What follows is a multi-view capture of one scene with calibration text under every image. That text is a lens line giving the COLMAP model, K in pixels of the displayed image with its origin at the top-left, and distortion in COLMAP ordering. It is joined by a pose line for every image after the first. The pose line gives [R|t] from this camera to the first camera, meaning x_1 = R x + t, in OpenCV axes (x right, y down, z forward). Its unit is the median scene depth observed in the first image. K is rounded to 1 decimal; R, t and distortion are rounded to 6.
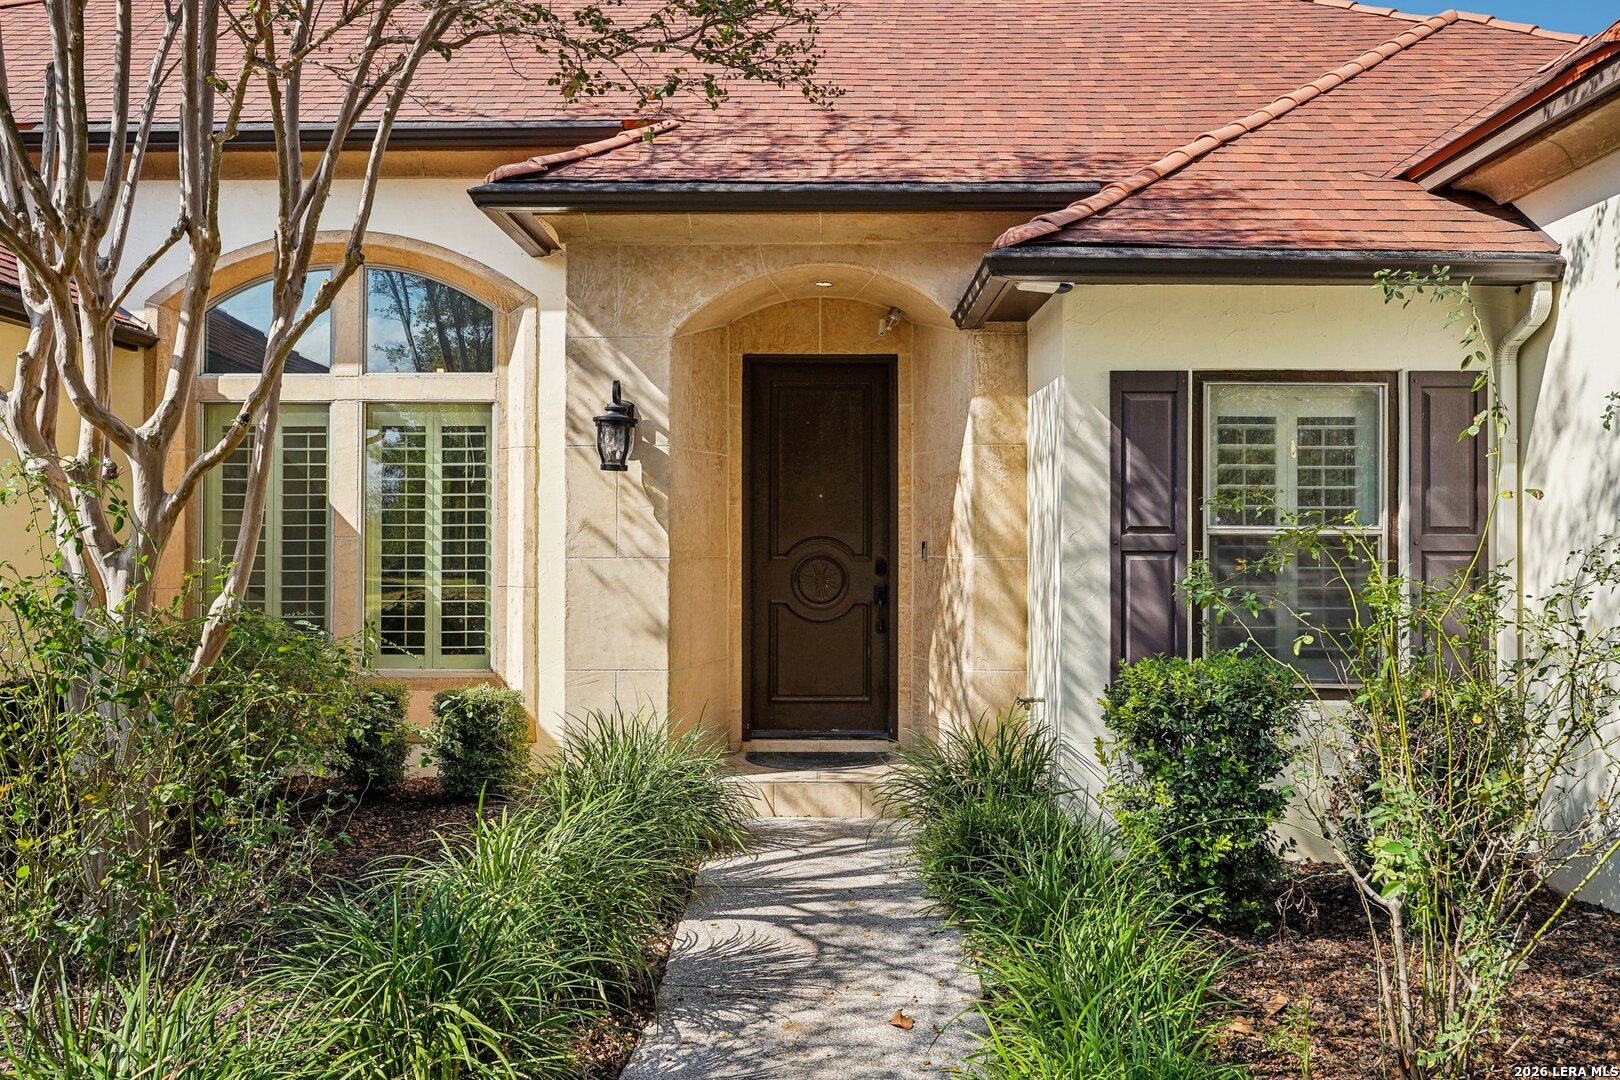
lens RADIAL K [[1356.4, 0, 810.3], [0, 1356.4, 535.9], [0, 0, 1]] dist [0.006908, 0.001744]
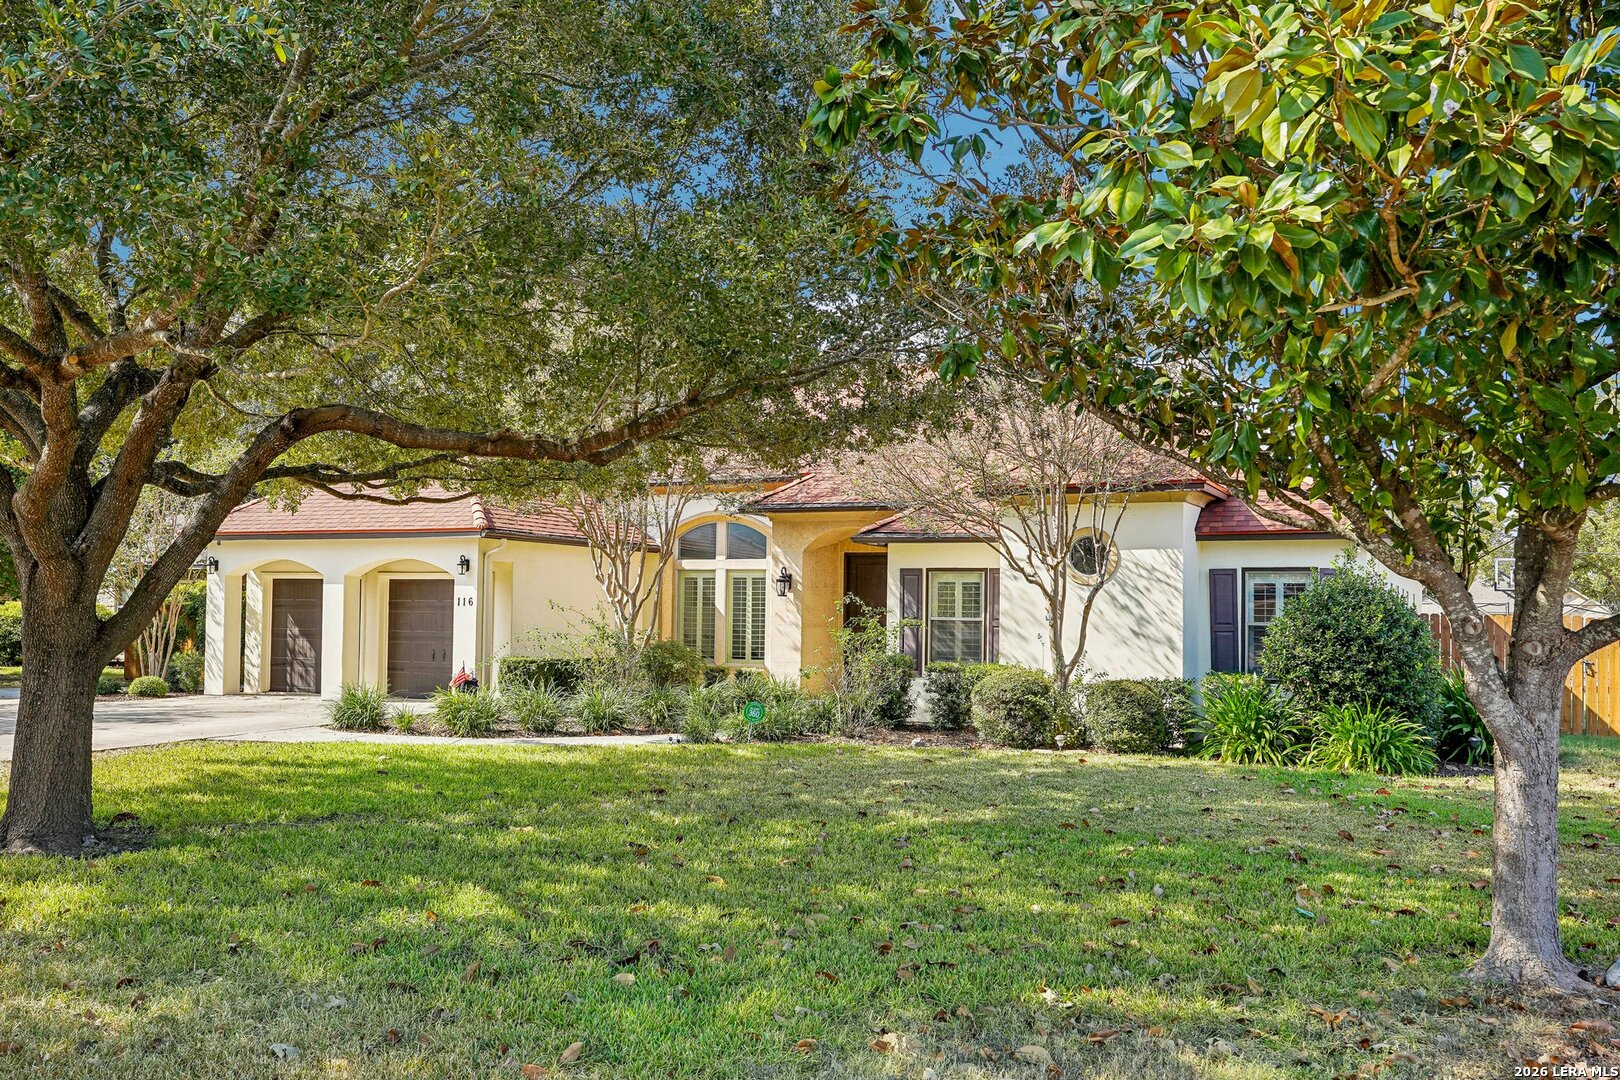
lens RADIAL K [[1311.6, 0, 809.8], [0, 1311.6, 542.4], [0, 0, 1]] dist [0.001218, 0.000016]
pose [[0.906843, -0.010805, -0.421329, 1.073593], [-0.013285, 0.998442, -0.054198, -0.008873], [0.421258, 0.054746, 0.905287, -1.536986]]
